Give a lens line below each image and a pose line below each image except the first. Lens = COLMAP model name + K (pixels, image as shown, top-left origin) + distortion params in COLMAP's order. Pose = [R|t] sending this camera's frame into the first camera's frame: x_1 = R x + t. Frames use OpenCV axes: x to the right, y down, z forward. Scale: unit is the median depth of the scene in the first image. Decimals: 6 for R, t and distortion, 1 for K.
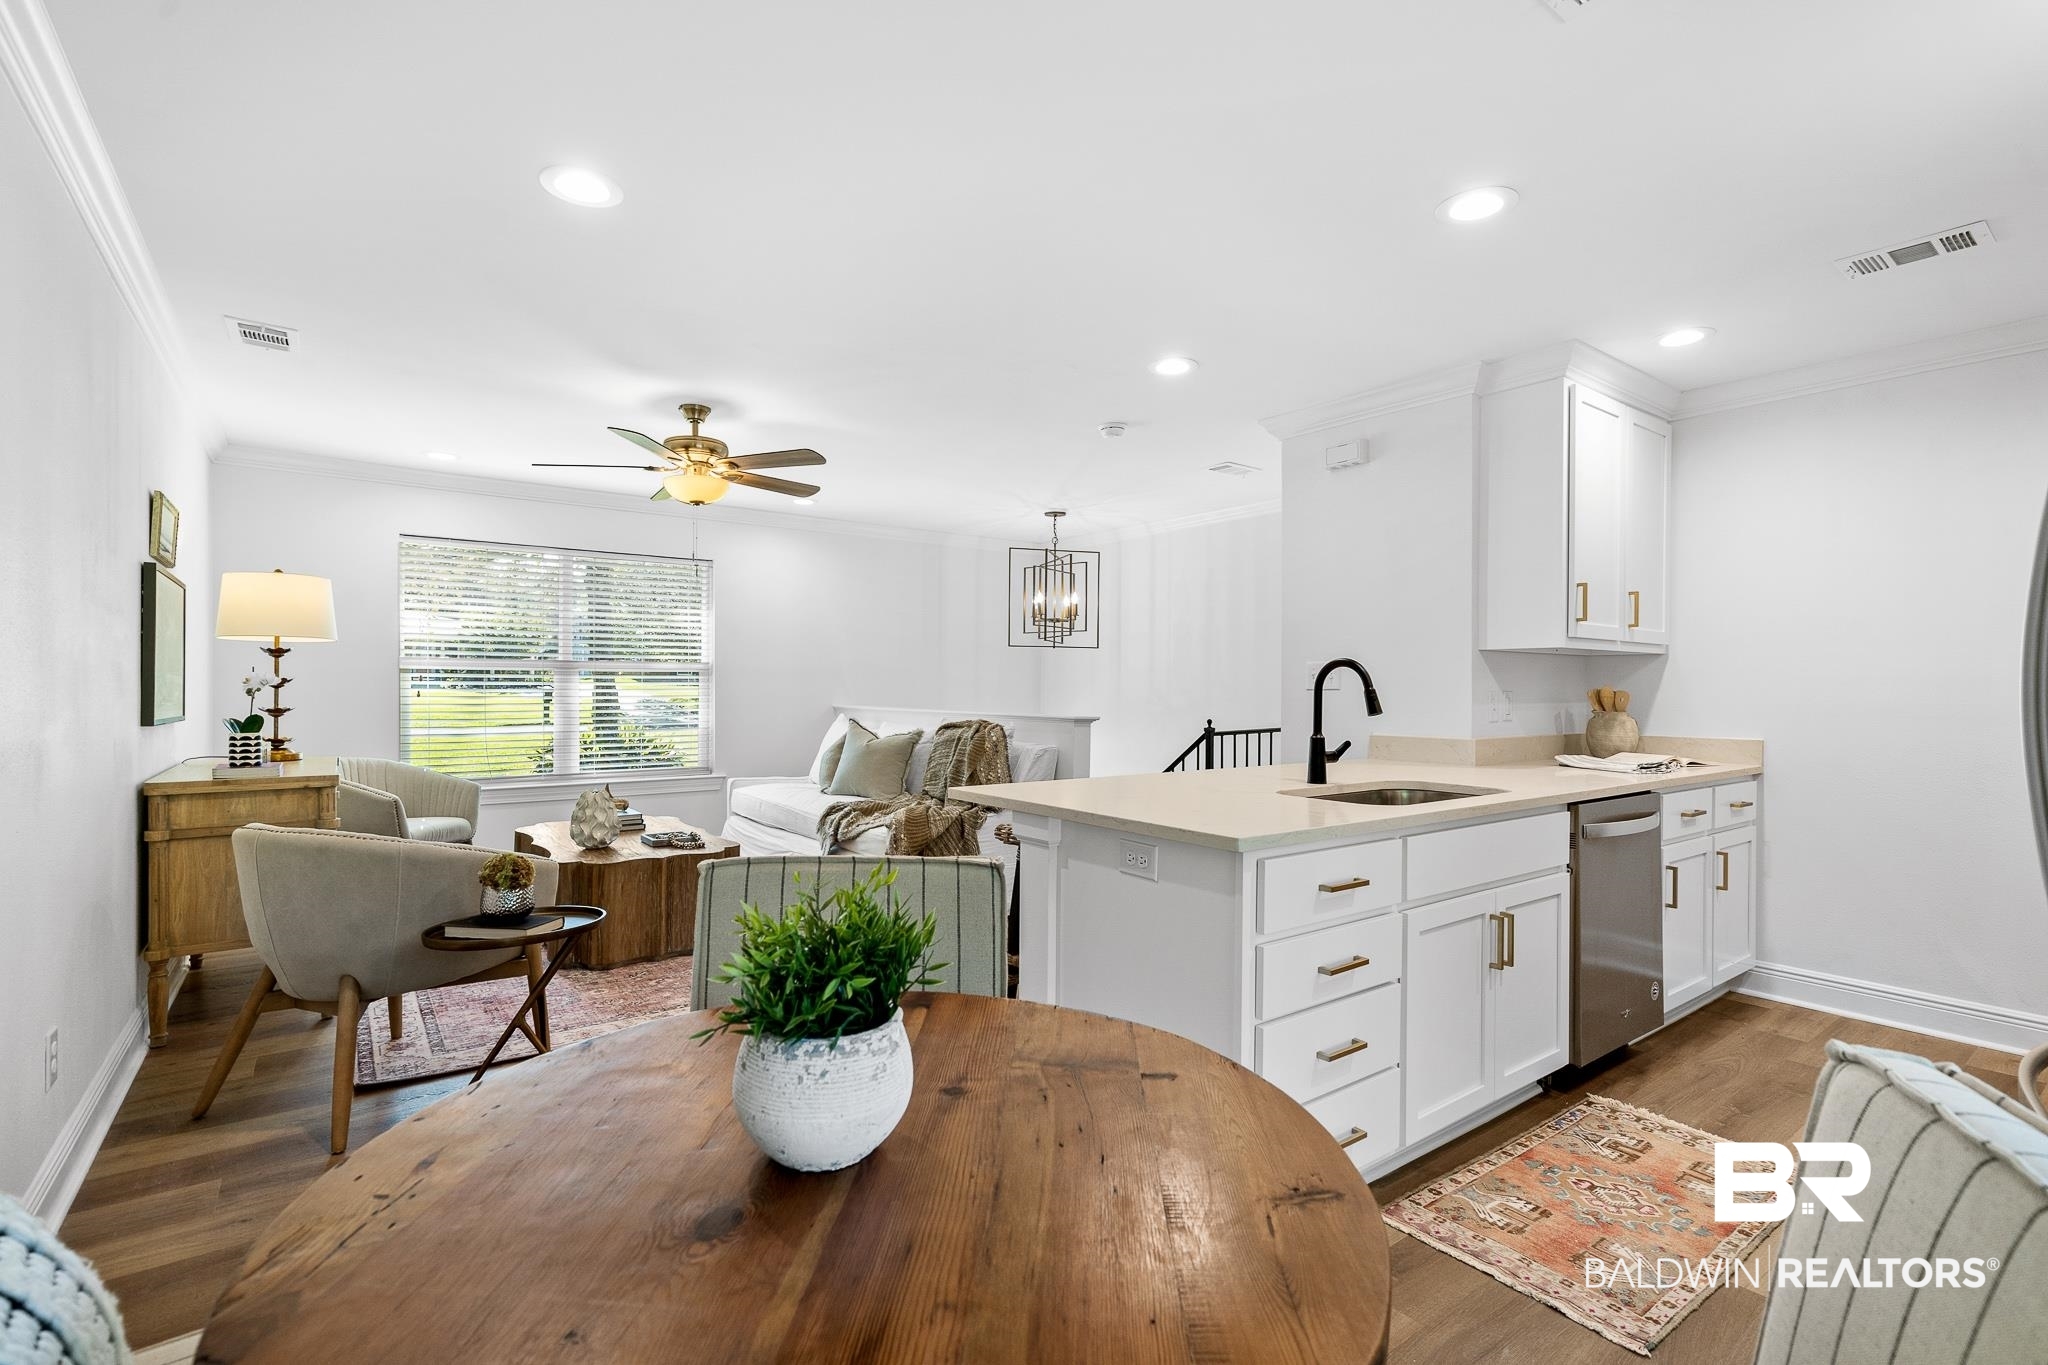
lens RADIAL K [[927.0, 0, 1026.8], [0, 927.0, 697.2], [0, 0, 1]] dist [-0.000258, -0.000054]
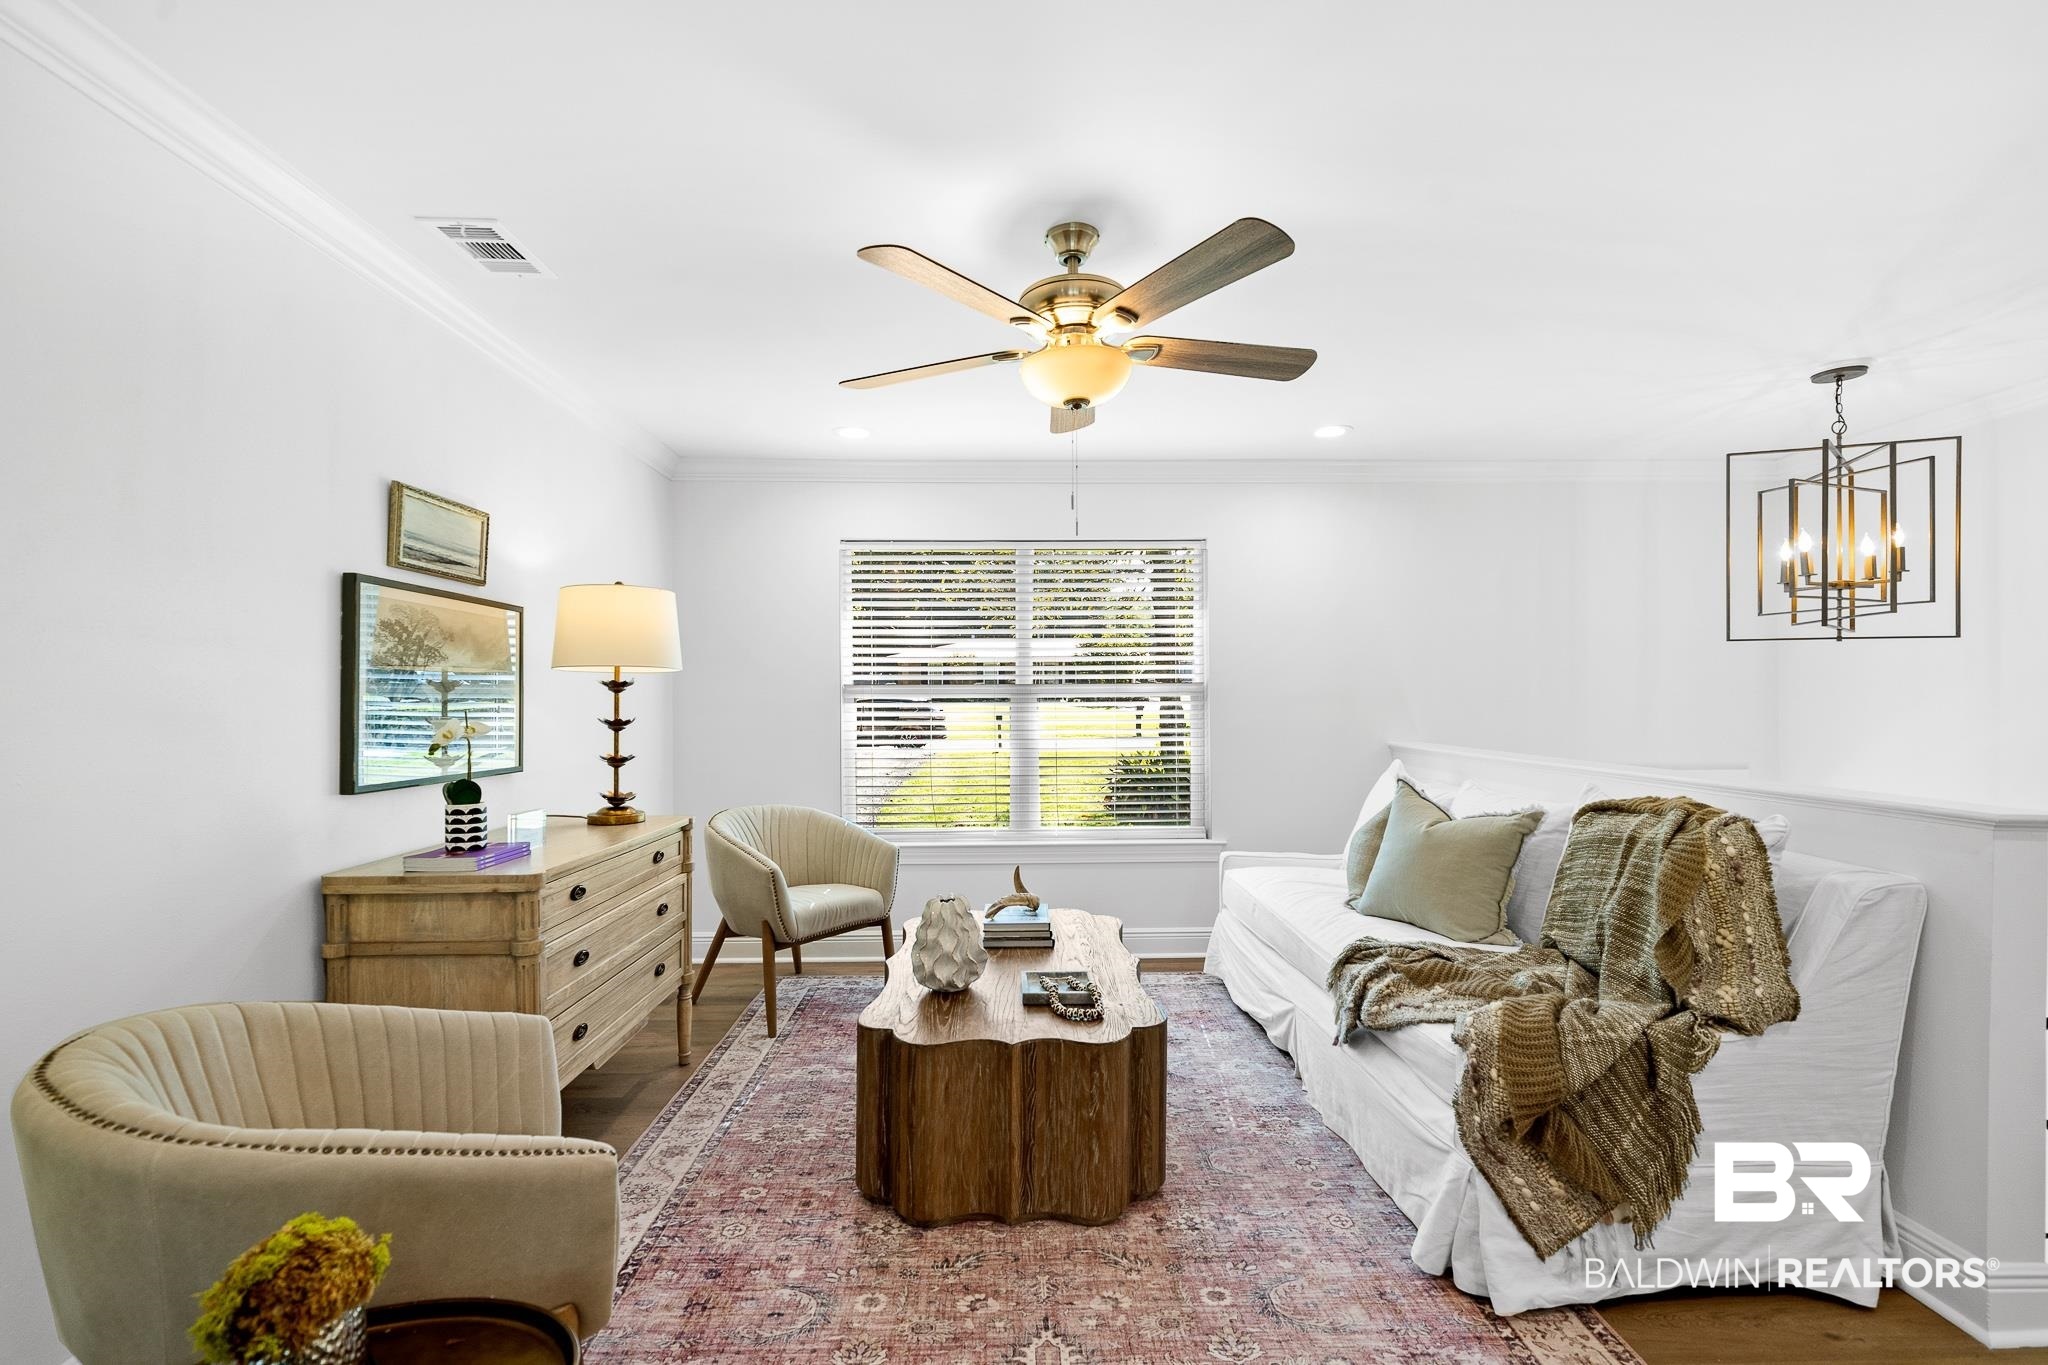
lens RADIAL K [[927.0, 0, 1026.4], [0, 927.0, 700.6], [0, 0, 1]] dist [-0.000258, -0.000054]
pose [[0.814372, -0.007347, -0.580296, -0.056183], [0.002208, 0.999952, -0.009562, -0.024507], [0.580339, 0.006506, 0.814349, 0.494399]]
